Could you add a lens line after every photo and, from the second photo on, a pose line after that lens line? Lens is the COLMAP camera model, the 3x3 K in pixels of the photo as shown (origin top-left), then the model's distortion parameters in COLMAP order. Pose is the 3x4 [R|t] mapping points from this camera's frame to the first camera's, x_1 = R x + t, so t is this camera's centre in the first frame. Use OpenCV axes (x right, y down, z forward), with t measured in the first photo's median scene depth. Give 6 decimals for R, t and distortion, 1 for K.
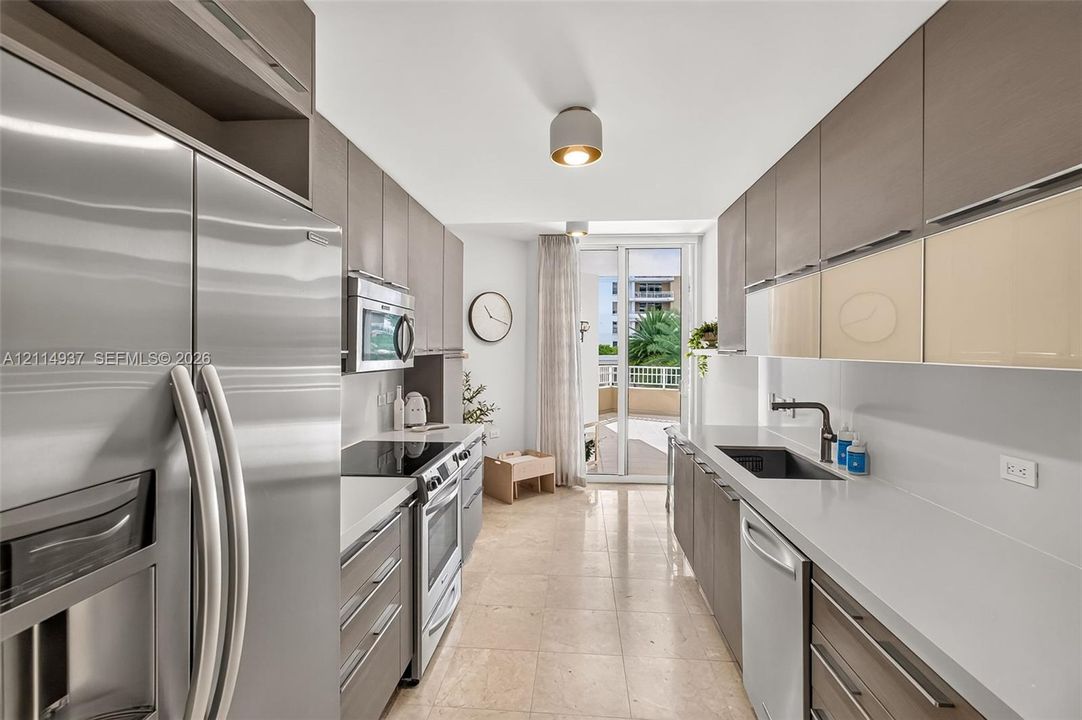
lens RADIAL K [[477.7, 0, 544.8], [0, 477.7, 351.8], [0, 0, 1]] dist [-0.000306, 0.001666]
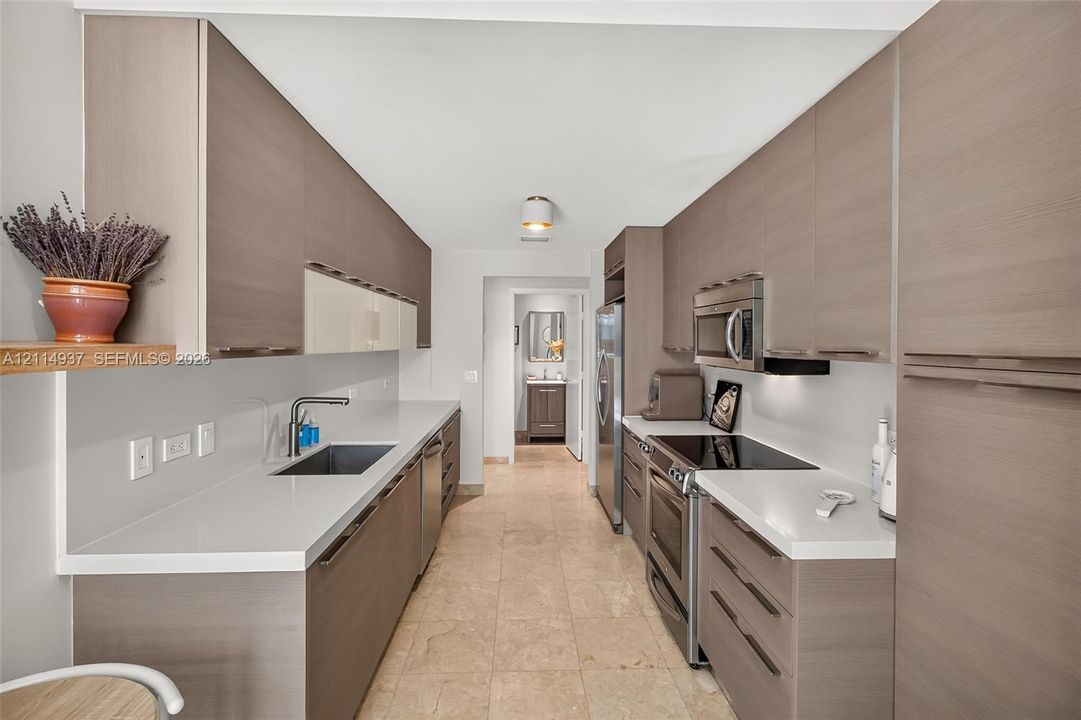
lens RADIAL K [[477.3, 0, 541.7], [0, 477.3, 350.9], [0, 0, 1]] dist [-0.000306, 0.001666]
pose [[-0.992990, 0.004969, -0.118095, 0.180417], [0.002612, 0.999795, 0.020100, -0.016603], [0.118171, 0.019650, -0.992799, 2.047647]]
